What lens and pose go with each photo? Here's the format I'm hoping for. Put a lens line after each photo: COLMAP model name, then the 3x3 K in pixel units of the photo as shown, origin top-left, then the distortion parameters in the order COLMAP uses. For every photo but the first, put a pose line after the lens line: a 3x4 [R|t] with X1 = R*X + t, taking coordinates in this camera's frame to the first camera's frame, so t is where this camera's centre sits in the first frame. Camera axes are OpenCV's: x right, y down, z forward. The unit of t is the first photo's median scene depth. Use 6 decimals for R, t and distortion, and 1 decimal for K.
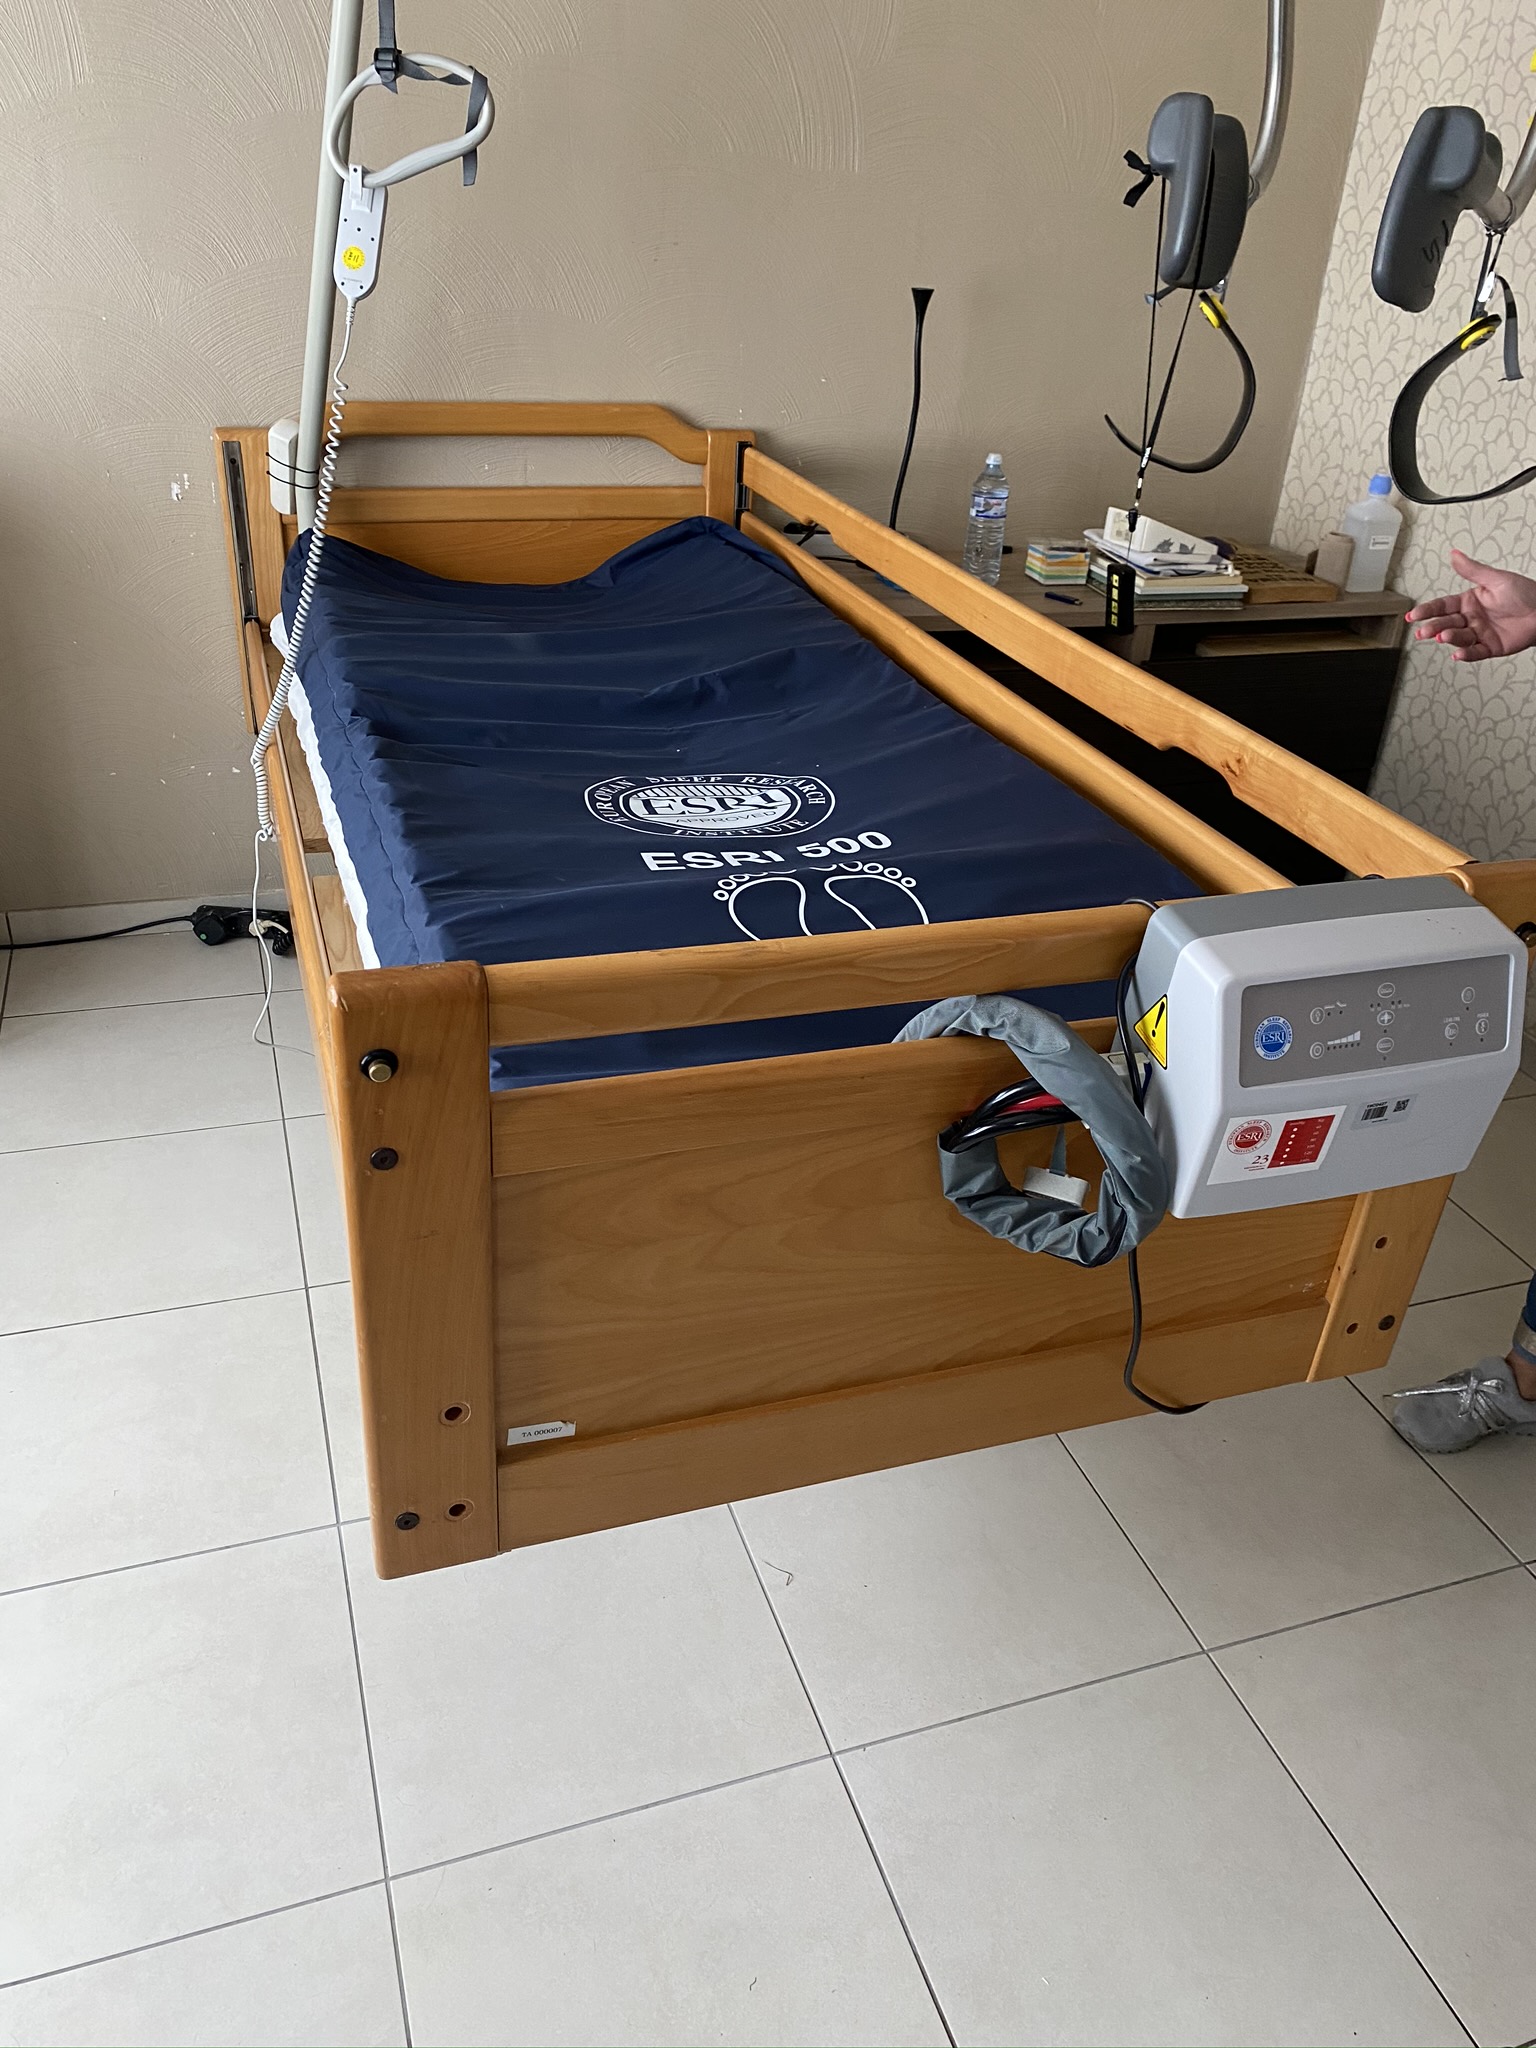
lens RADIAL K [[1584.3, 0, 768.0], [0, 1584.3, 1024.0], [0, 0, 1]] dist [0.012535, -0.005977]
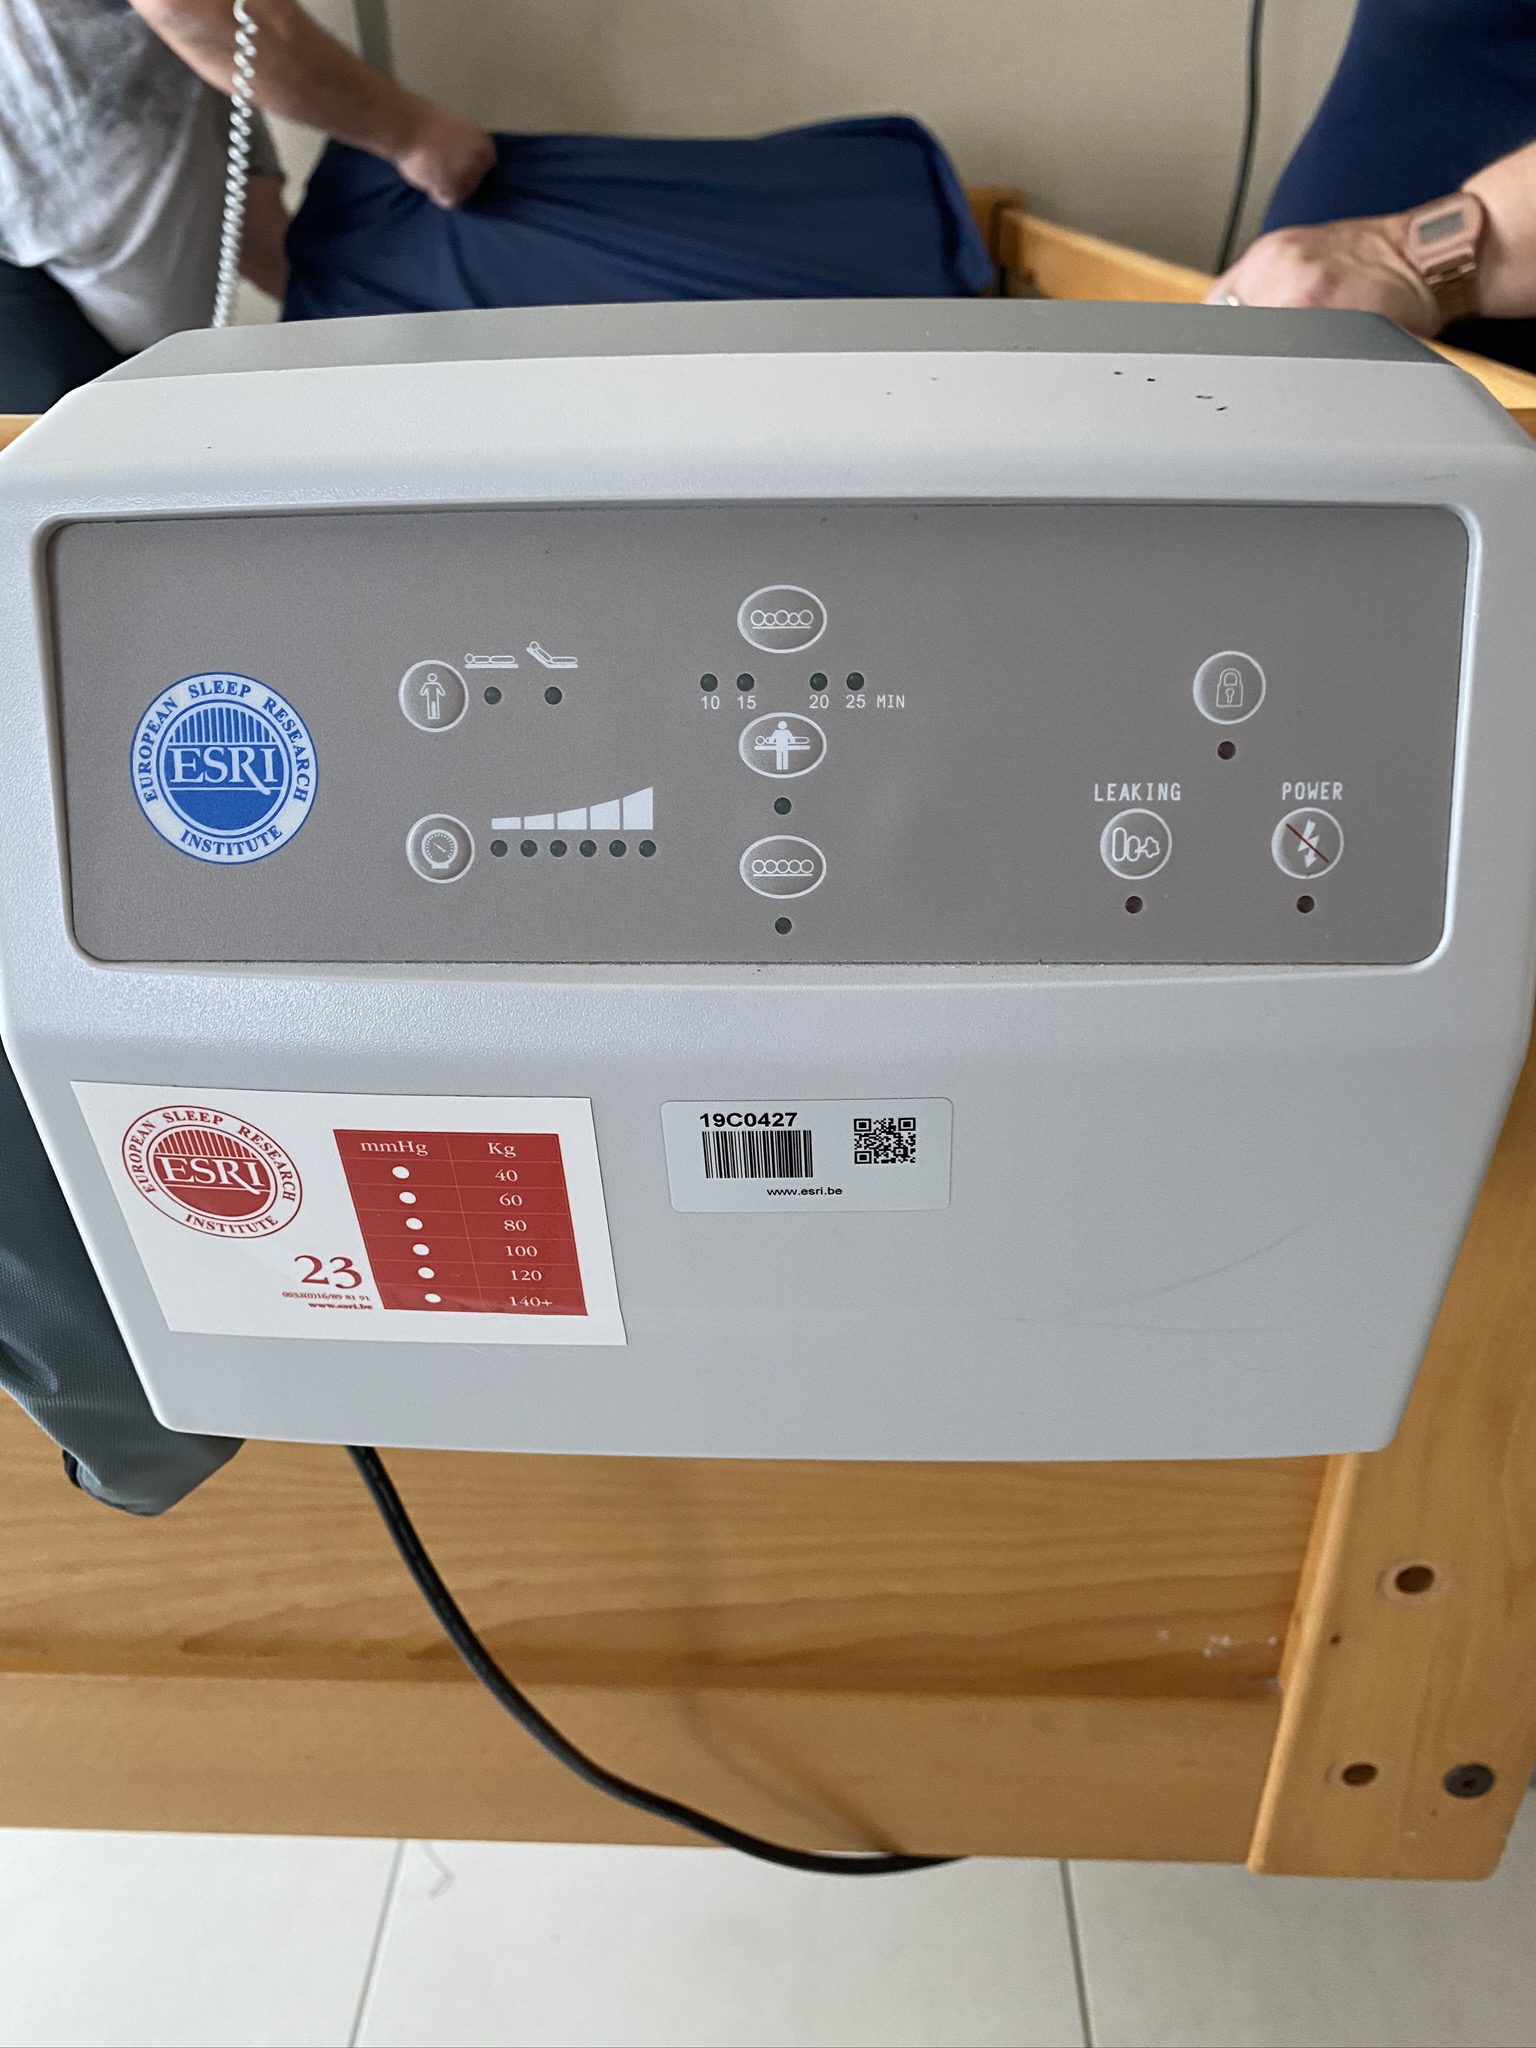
lens RADIAL K [[1584.3, 0, 768.0], [0, 1584.3, 1024.0], [0, 0, 1]] dist [0.012535, -0.005977]
pose [[0.931641, 0.109511, -0.346485, 0.471773], [-0.116944, 0.993138, -0.000549, 0.036877], [0.344048, 0.041031, 0.938055, 0.784584]]
